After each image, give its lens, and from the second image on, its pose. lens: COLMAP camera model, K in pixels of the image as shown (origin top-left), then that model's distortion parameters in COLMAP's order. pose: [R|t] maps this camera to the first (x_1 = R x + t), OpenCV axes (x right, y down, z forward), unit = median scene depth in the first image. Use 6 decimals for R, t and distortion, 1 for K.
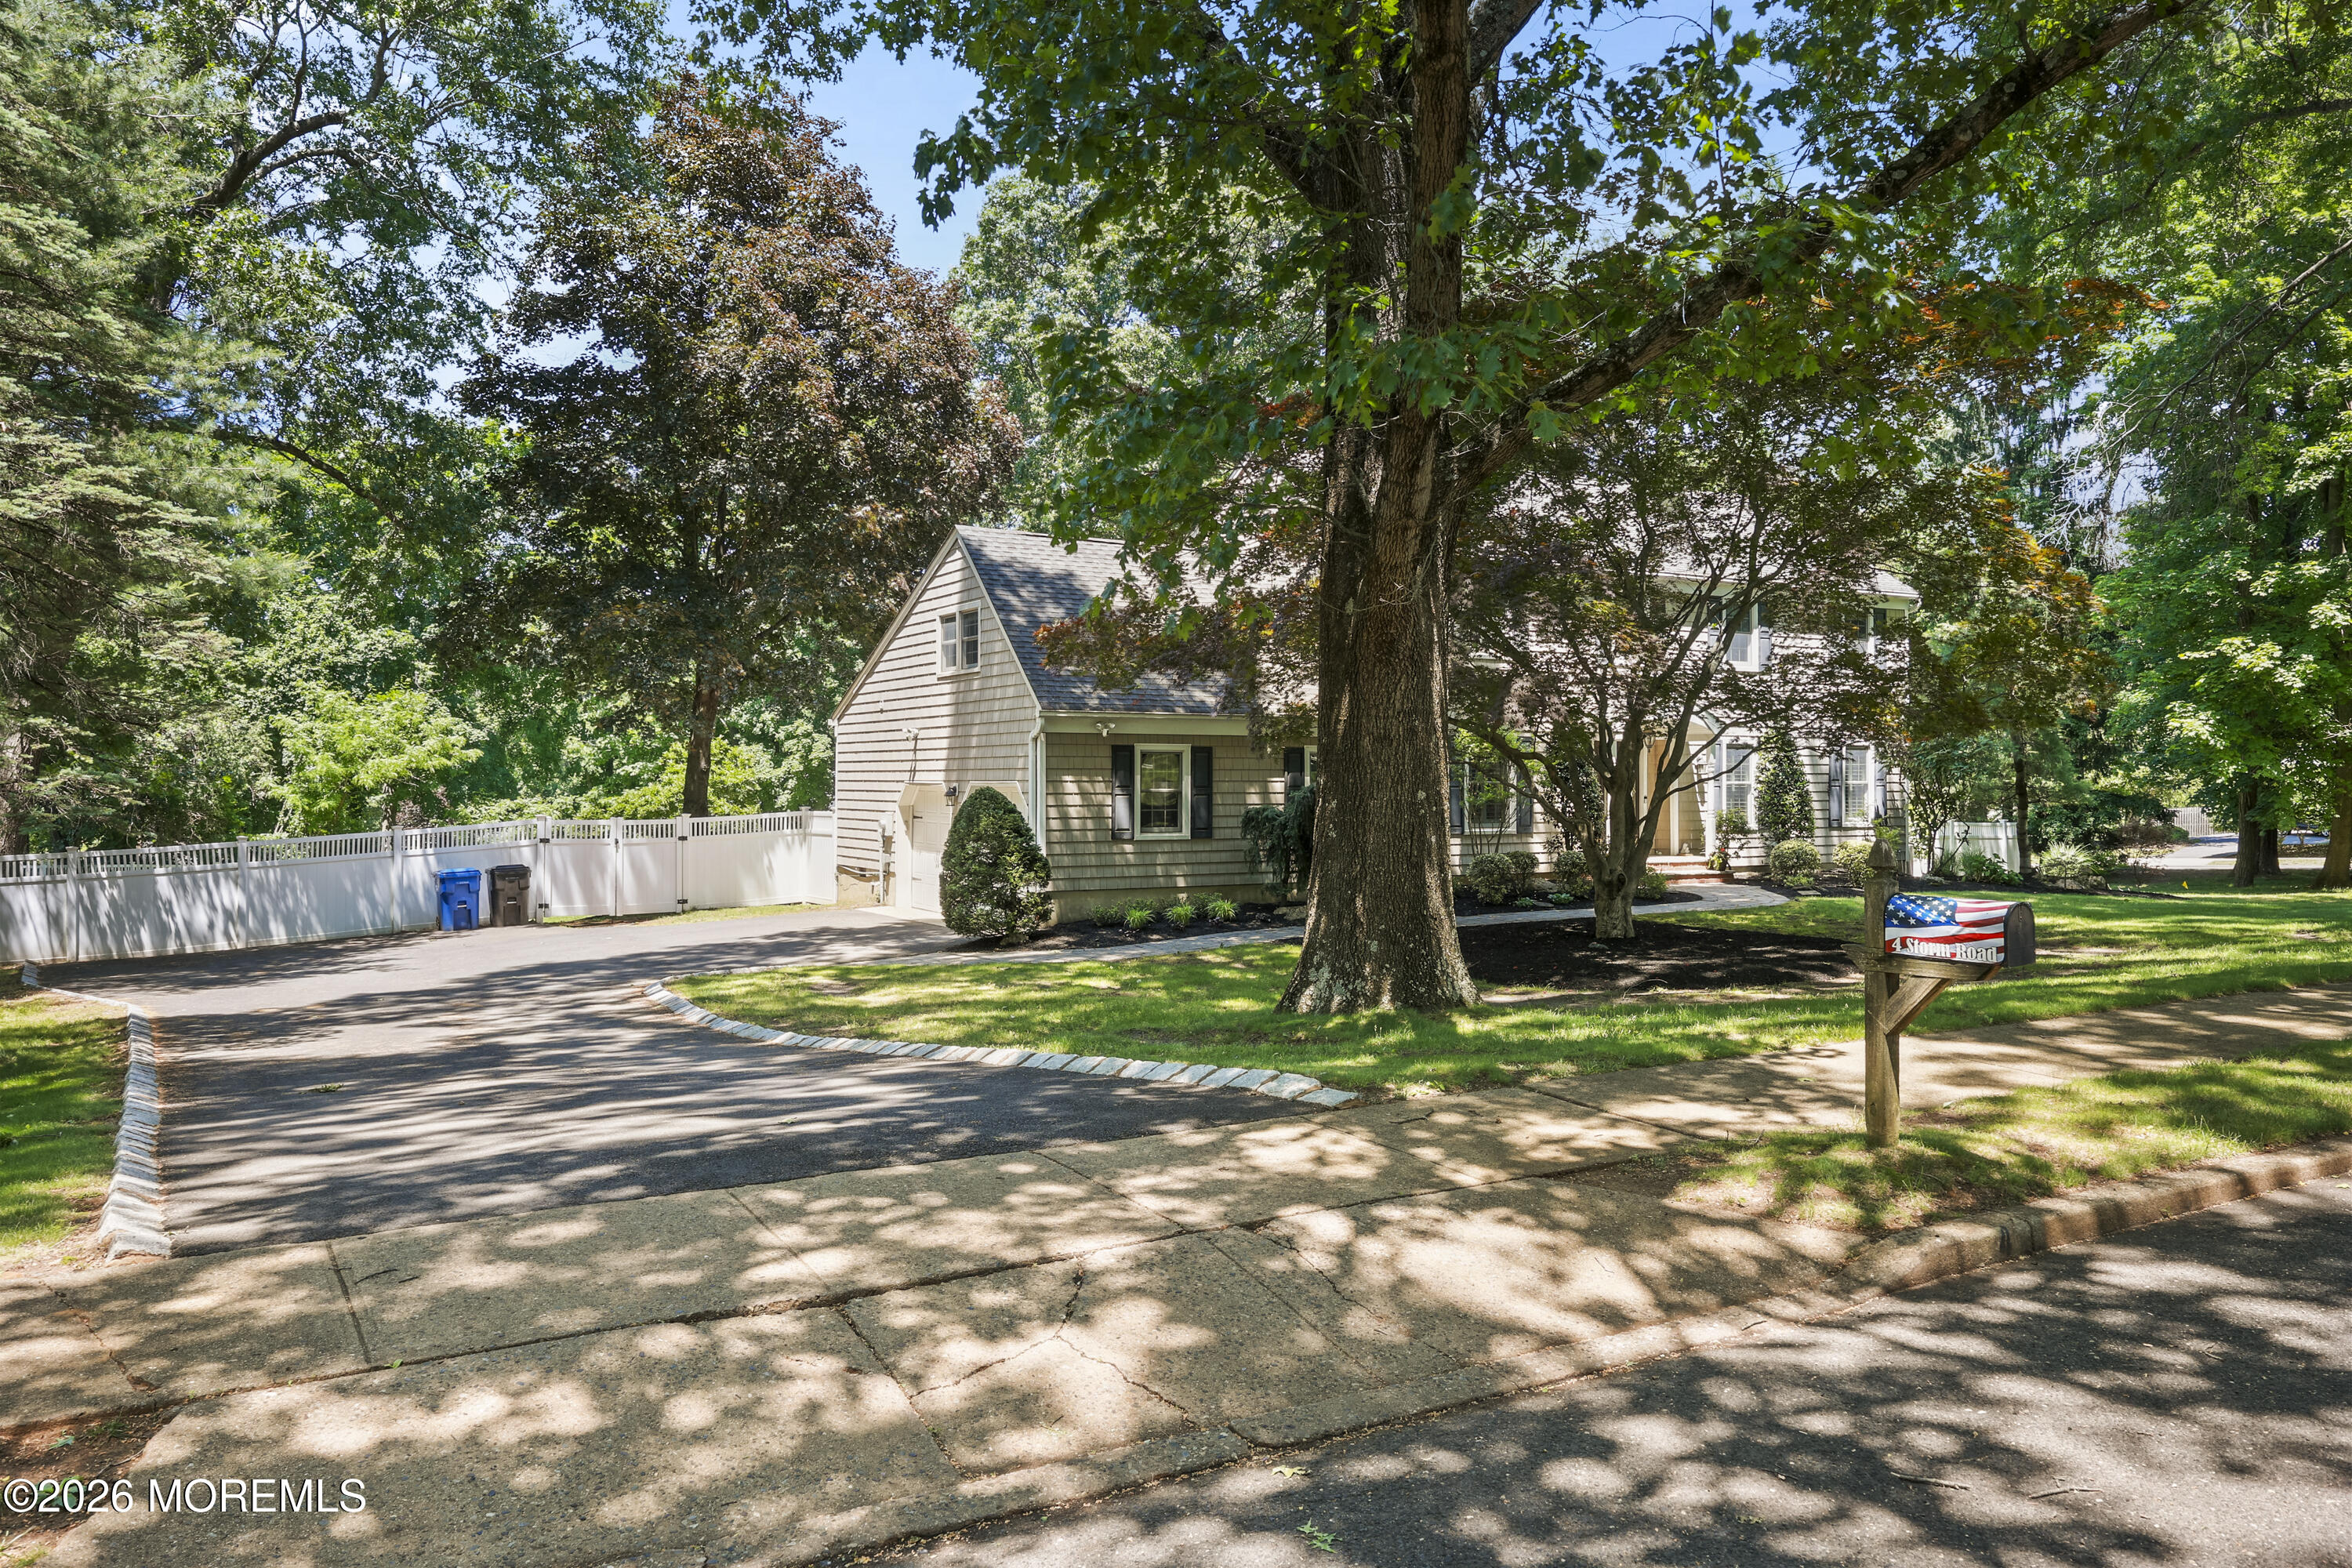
lens RADIAL K [[1765.6, 0, 1173.4], [0, 1765.6, 787.8], [0, 0, 1]] dist [-0.000173, -0.000100]
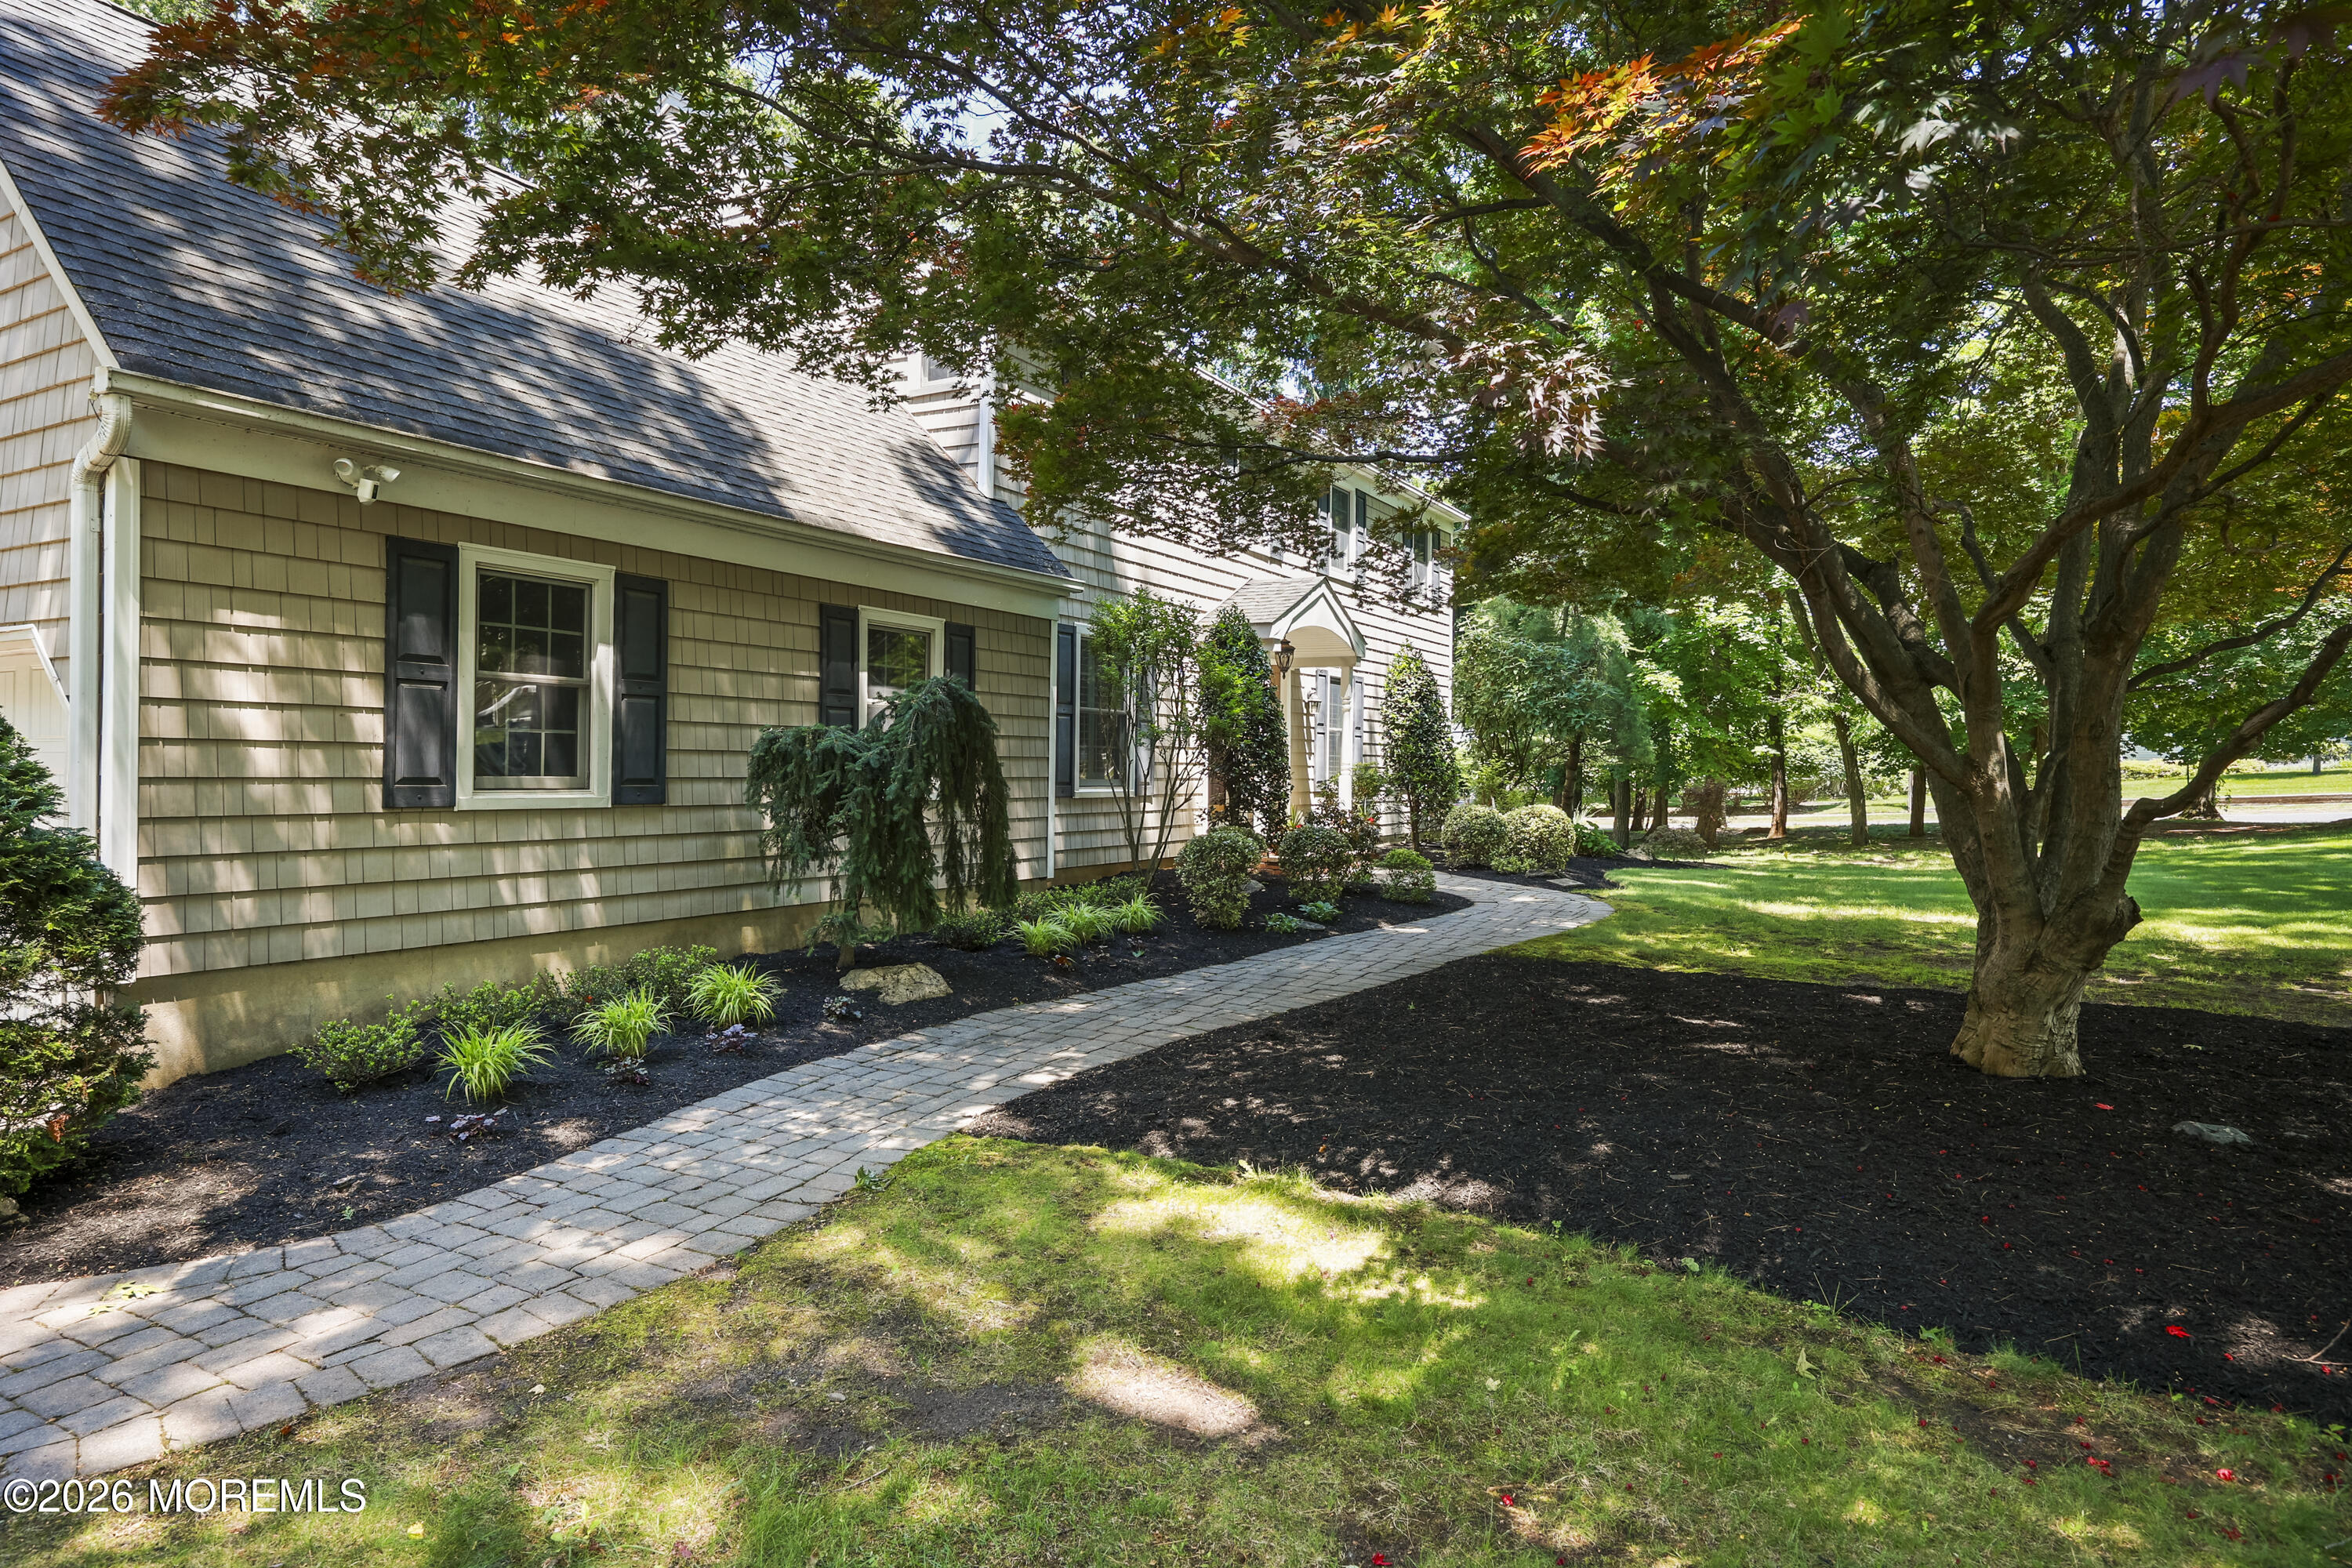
lens RADIAL K [[1396.7, 0, 1178.3], [0, 1396.7, 784.6], [0, 0, 1]] dist [0.008801, 0.001204]
pose [[0.878854, 0.004535, 0.477070, -0.029123], [-0.012065, 0.999846, 0.012723, 0.019137], [-0.476939, -0.016938, 0.878773, 0.674738]]
